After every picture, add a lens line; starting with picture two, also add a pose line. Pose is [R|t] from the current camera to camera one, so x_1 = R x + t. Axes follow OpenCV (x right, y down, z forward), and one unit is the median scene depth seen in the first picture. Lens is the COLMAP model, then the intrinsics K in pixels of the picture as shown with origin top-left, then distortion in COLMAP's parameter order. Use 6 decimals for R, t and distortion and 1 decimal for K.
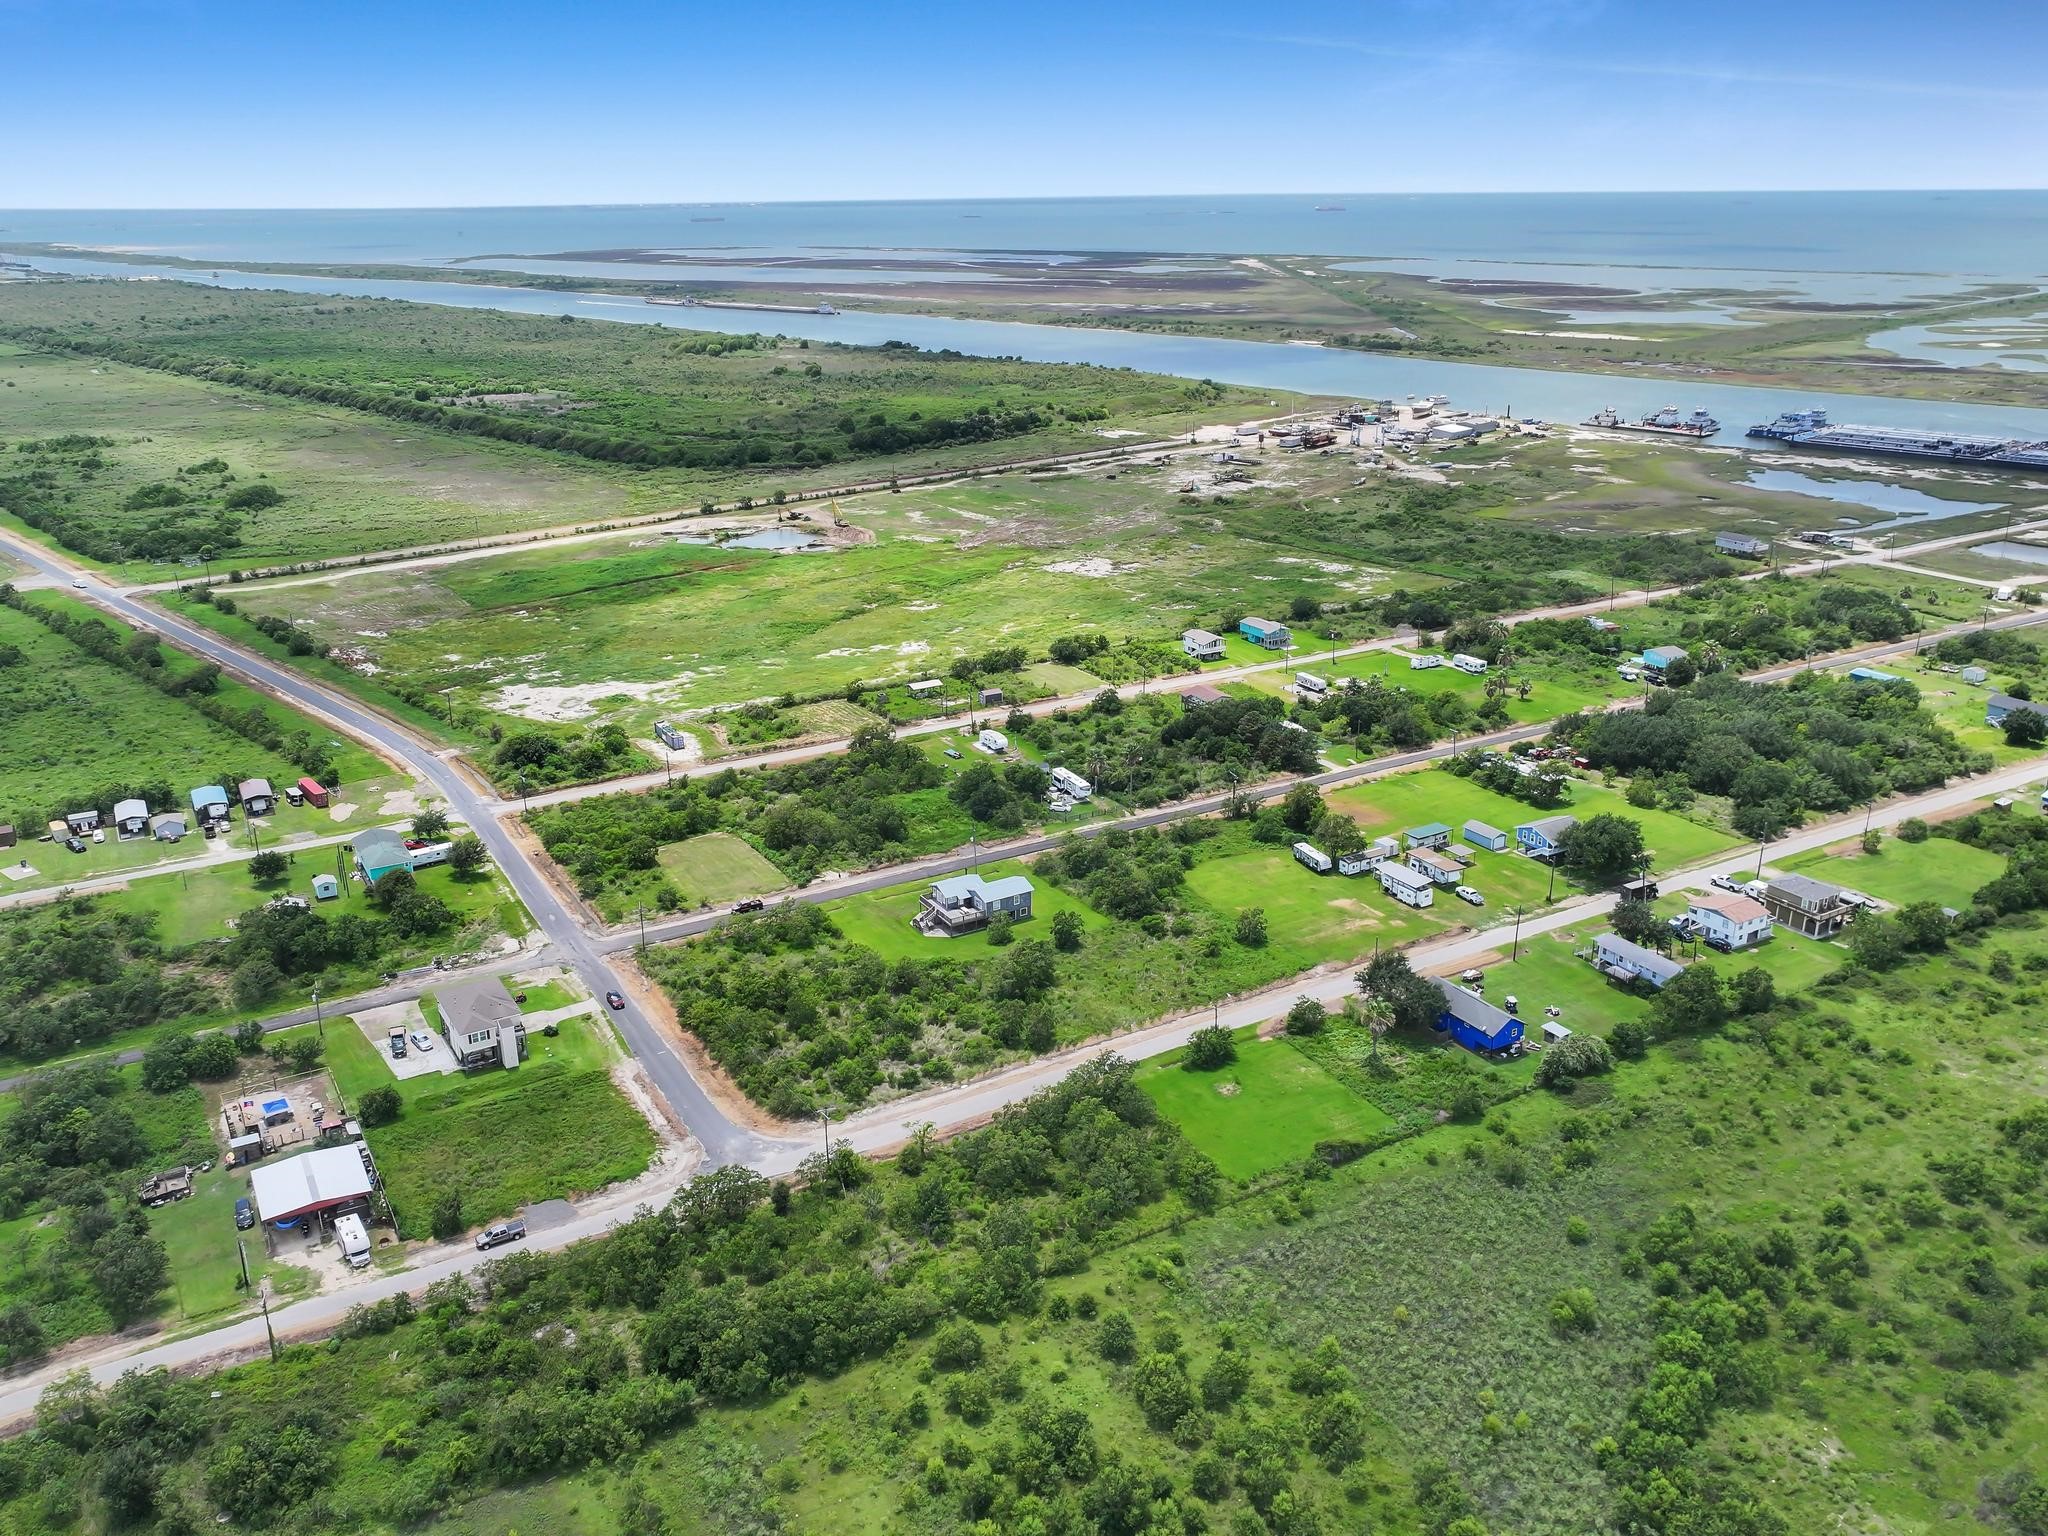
lens RADIAL K [[1630.5, 0, 1015.2], [0, 1630.5, 764.6], [0, 0, 1]] dist [0.004397, 0.002616]
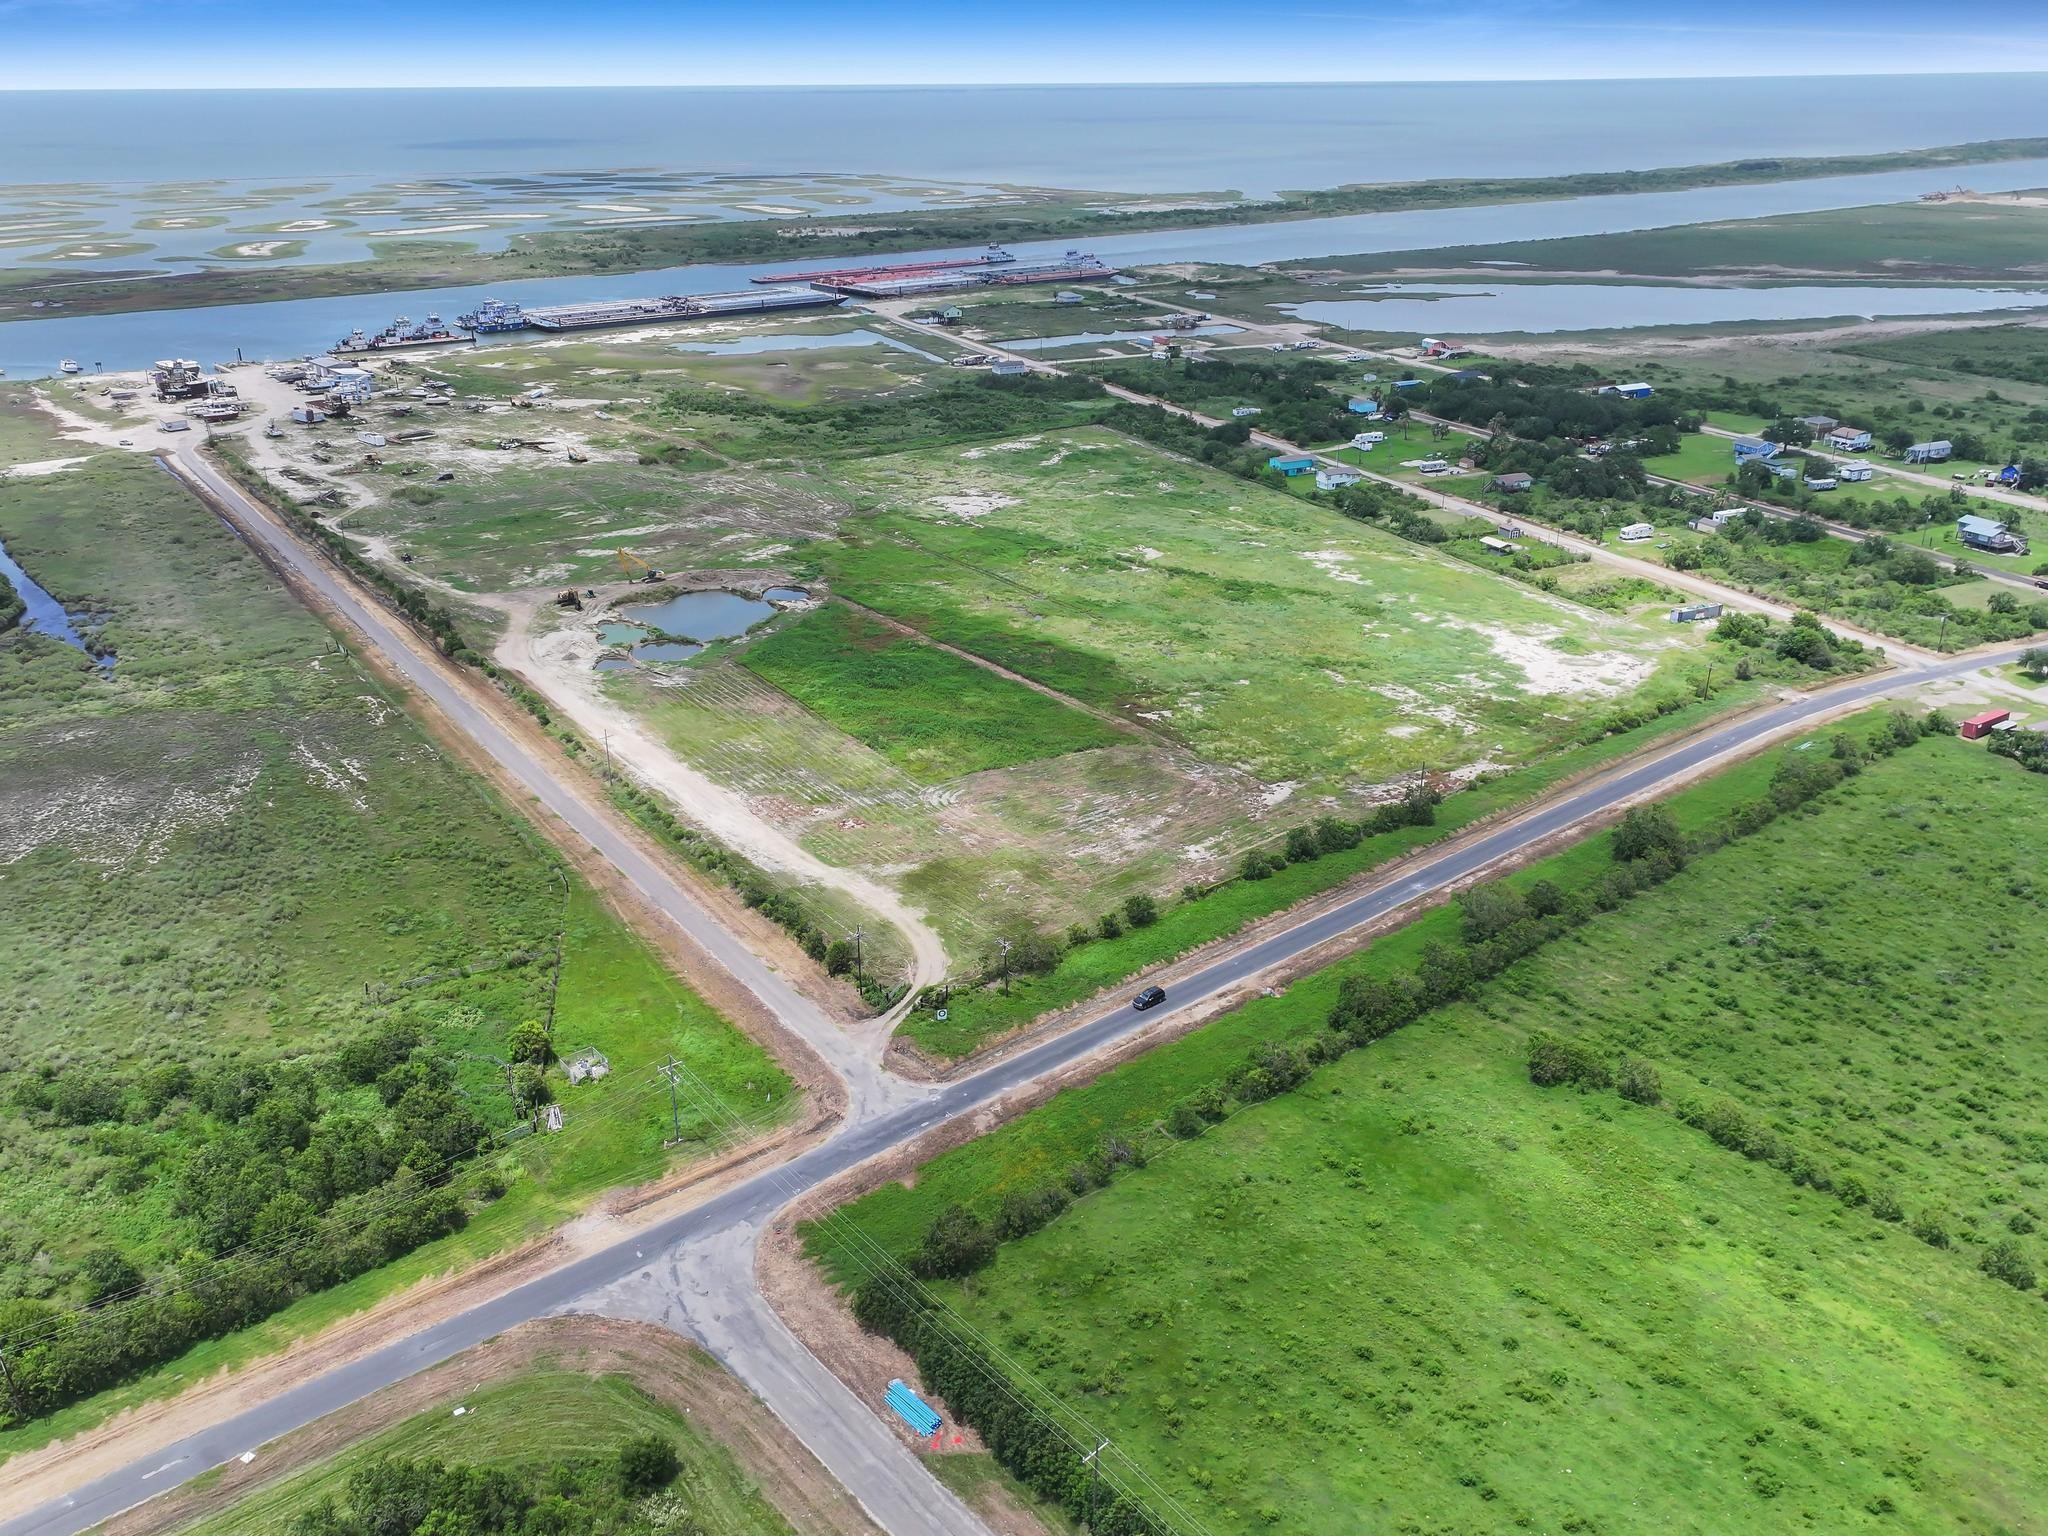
lens RADIAL K [[1630.5, 0, 1015.2], [0, 1630.5, 764.6], [0, 0, 1]] dist [0.004397, 0.002616]
pose [[0.089709, -0.379019, 0.921030, -0.617271], [0.335931, 0.882083, 0.330272, -0.208675], [-0.937605, 0.279774, 0.206455, 0.612491]]
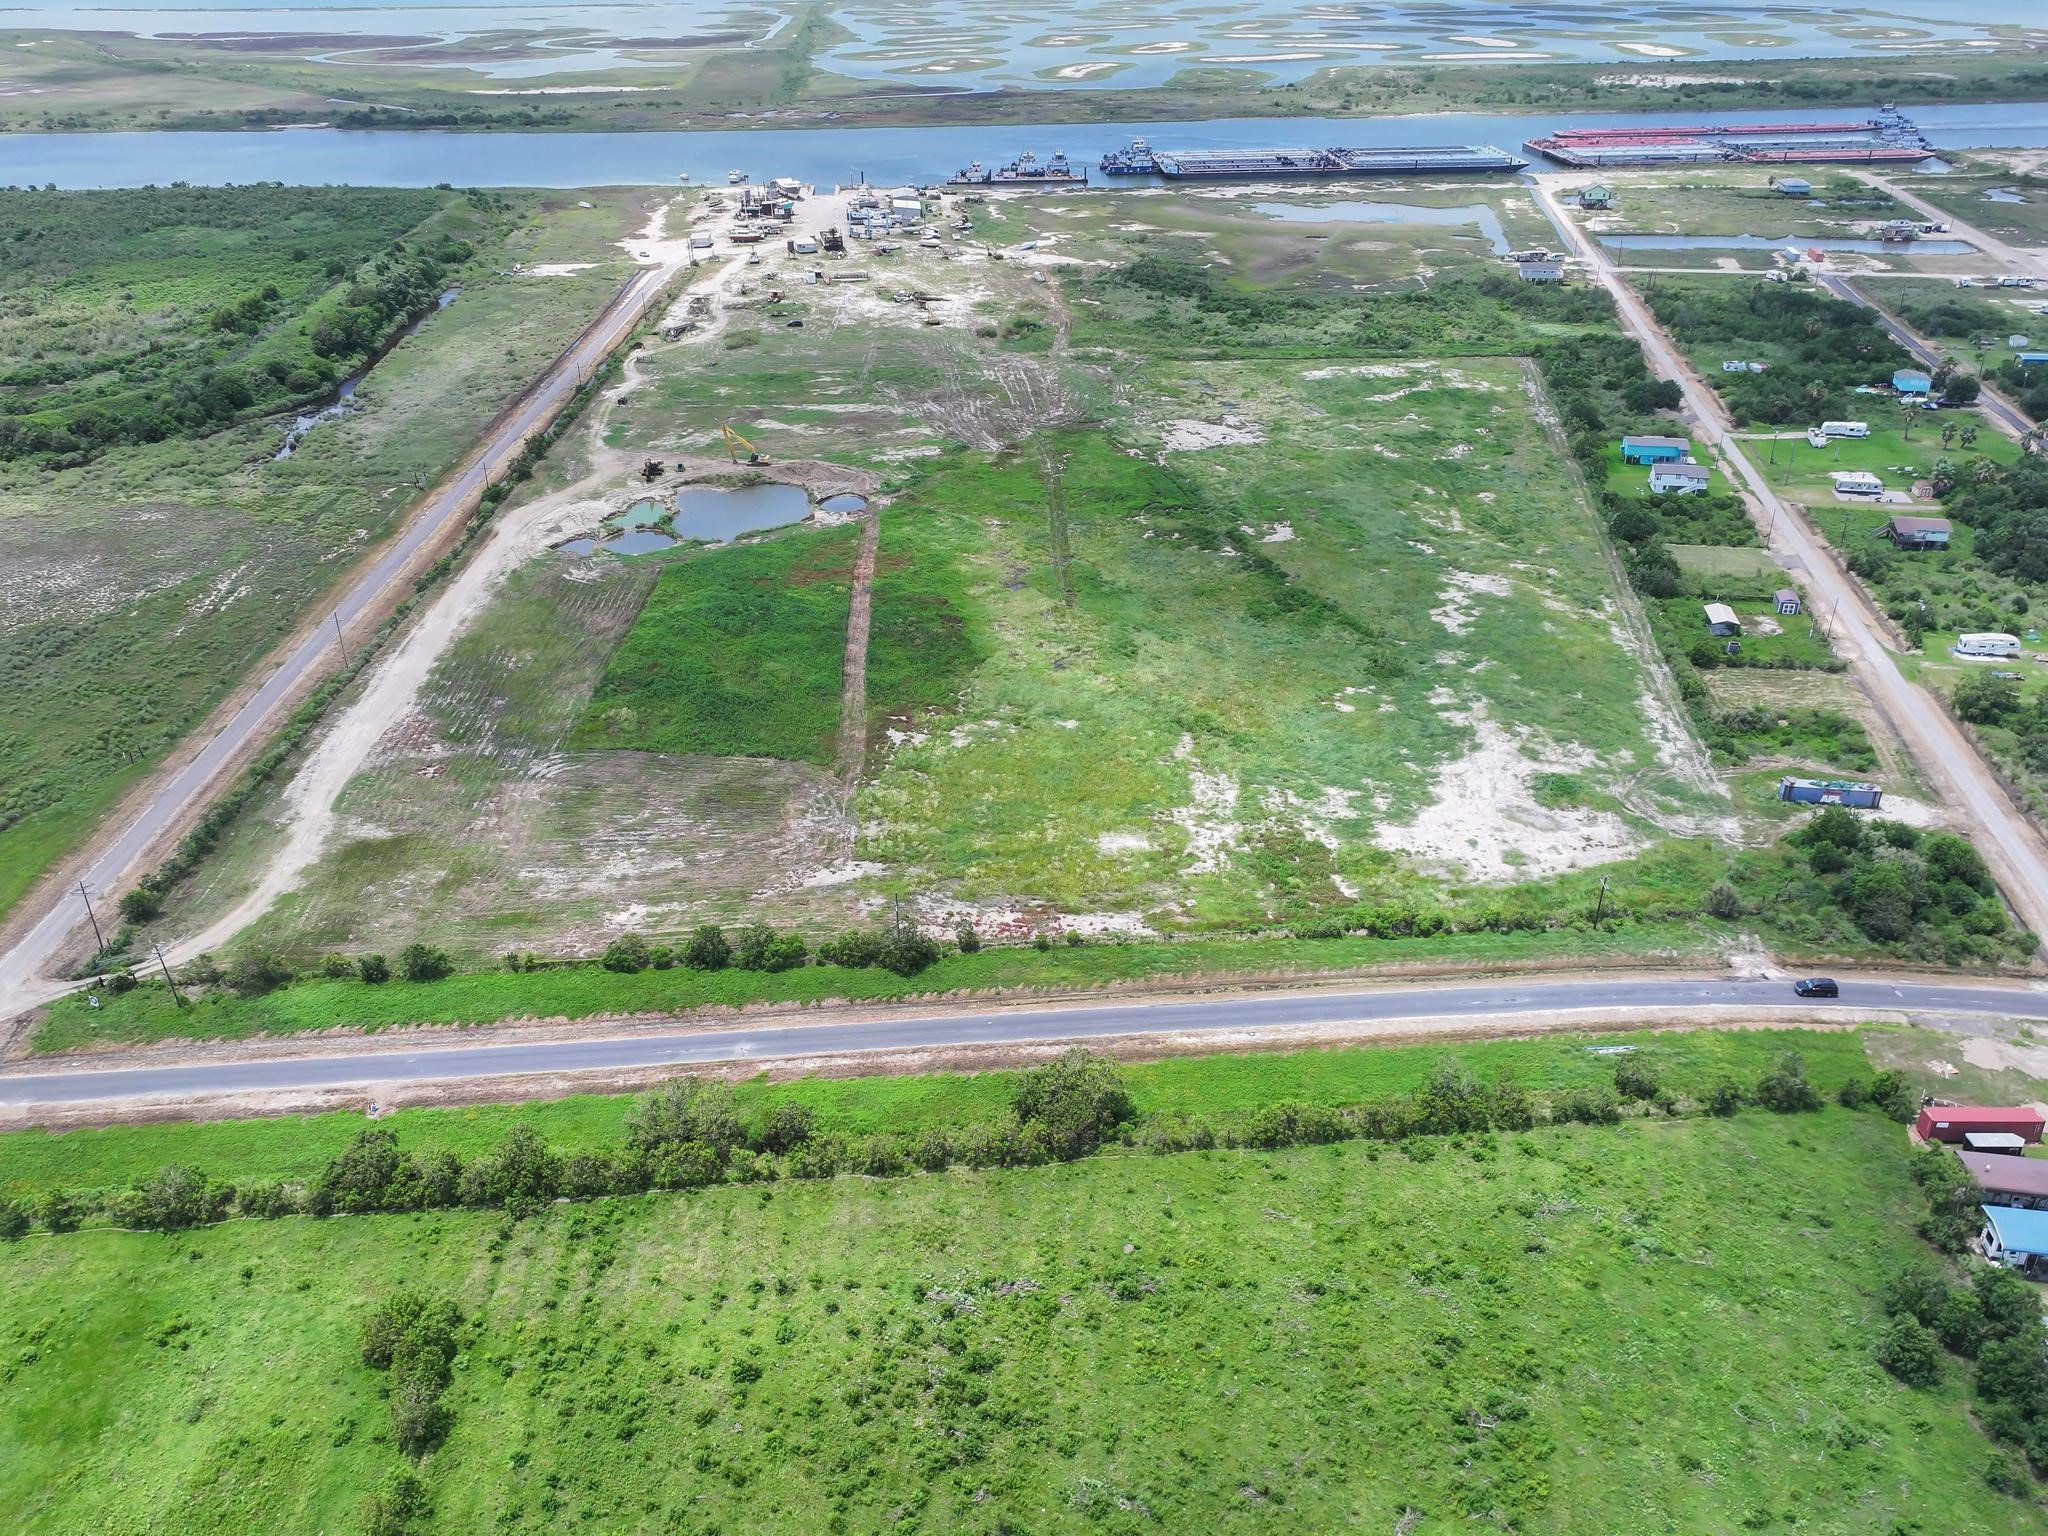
lens RADIAL K [[1668.4, 0, 1017.6], [0, 1668.4, 690.1], [0, 0, 1]] dist [0.003332, -0.002256]
pose [[0.640388, -0.328749, 0.694138, -0.440058], [0.262029, 0.943057, 0.204900, -0.141102], [-0.721972, 0.050669, 0.690064, 0.388729]]
